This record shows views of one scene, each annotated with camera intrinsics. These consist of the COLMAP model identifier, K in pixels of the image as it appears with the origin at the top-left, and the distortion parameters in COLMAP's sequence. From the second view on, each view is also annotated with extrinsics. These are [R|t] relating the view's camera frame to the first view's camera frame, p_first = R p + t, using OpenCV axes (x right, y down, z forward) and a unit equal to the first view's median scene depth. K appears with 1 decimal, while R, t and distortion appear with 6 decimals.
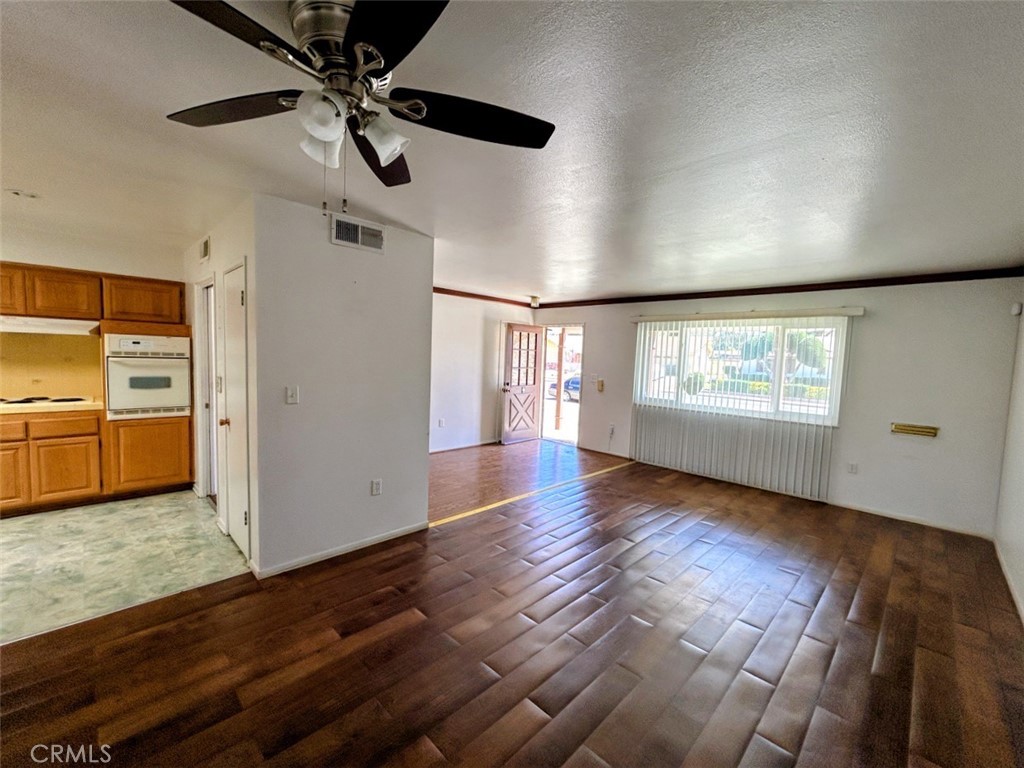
lens RADIAL K [[415.5, 0, 510.5], [0, 415.5, 387.0], [0, 0, 1]] dist [0.001516, -0.001161]
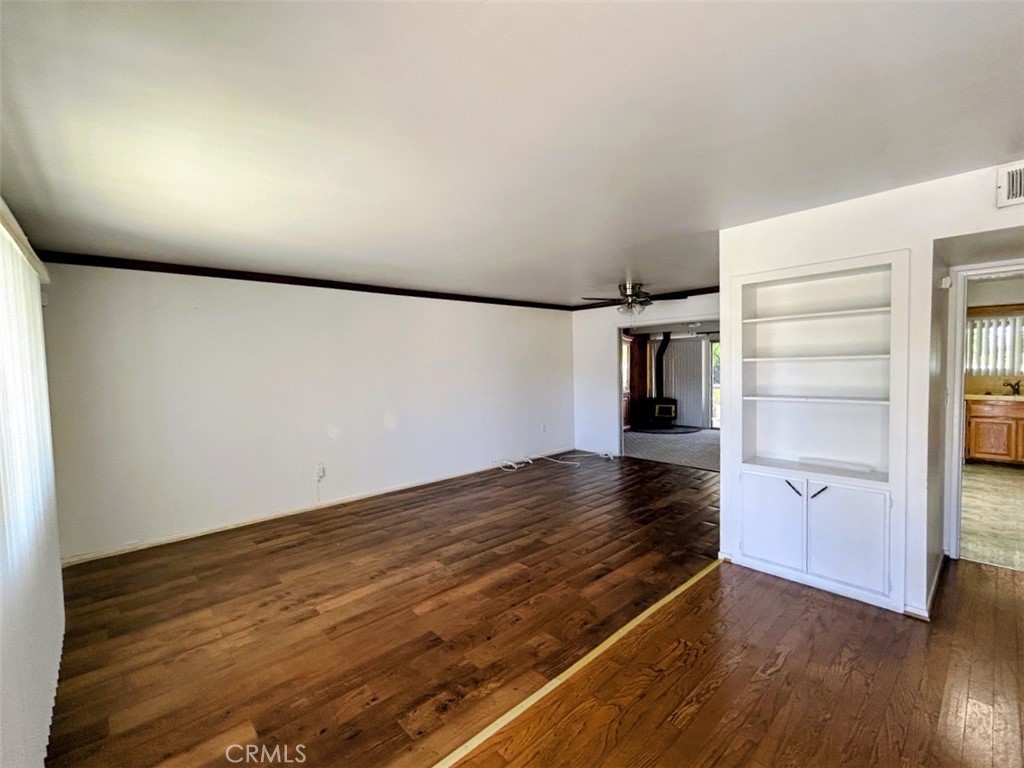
lens RADIAL K [[448.7, 0, 511.6], [0, 448.7, 385.7], [0, 0, 1]] dist [-0.003298, -0.000163]
pose [[-0.999104, -0.018443, 0.038084, 0.194528], [-0.013337, 0.991397, 0.130208, -0.130018], [-0.040158, 0.129583, -0.990755, 1.767305]]
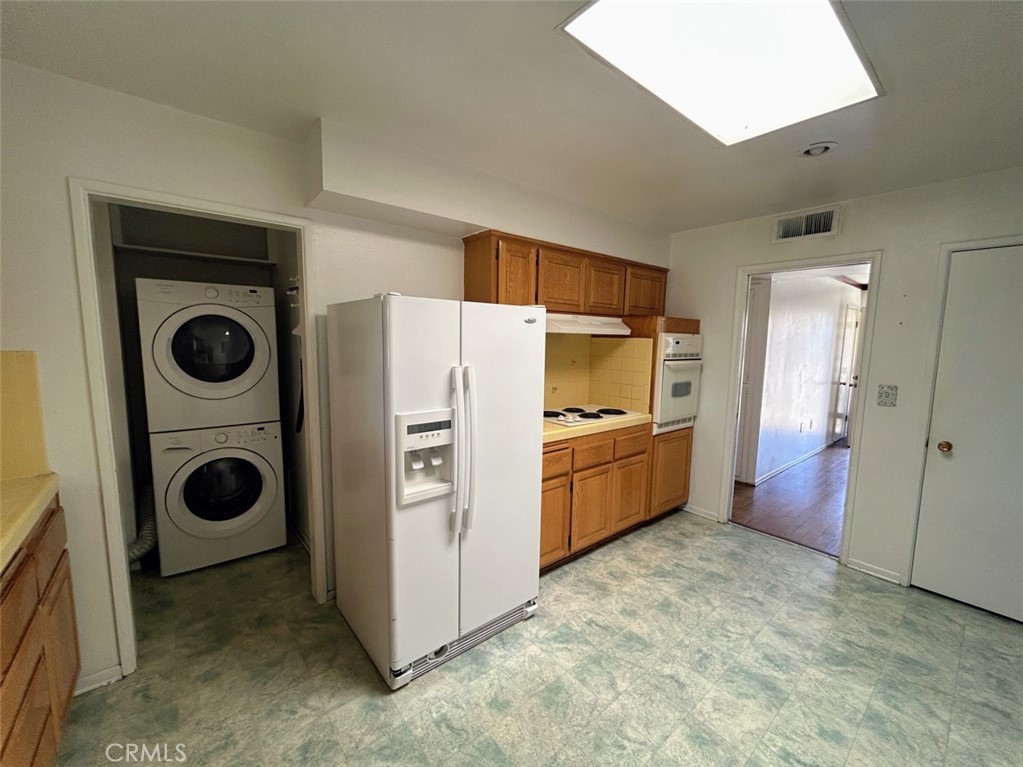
lens RADIAL K [[415.1, 0, 509.0], [0, 415.1, 384.3], [0, 0, 1]] dist [0.001516, -0.001161]
pose [[0.994596, -0.006731, -0.103607, -1.155326], [0.010211, 0.999400, 0.033100, -0.053504], [0.103322, -0.033979, 0.994067, 0.127652]]
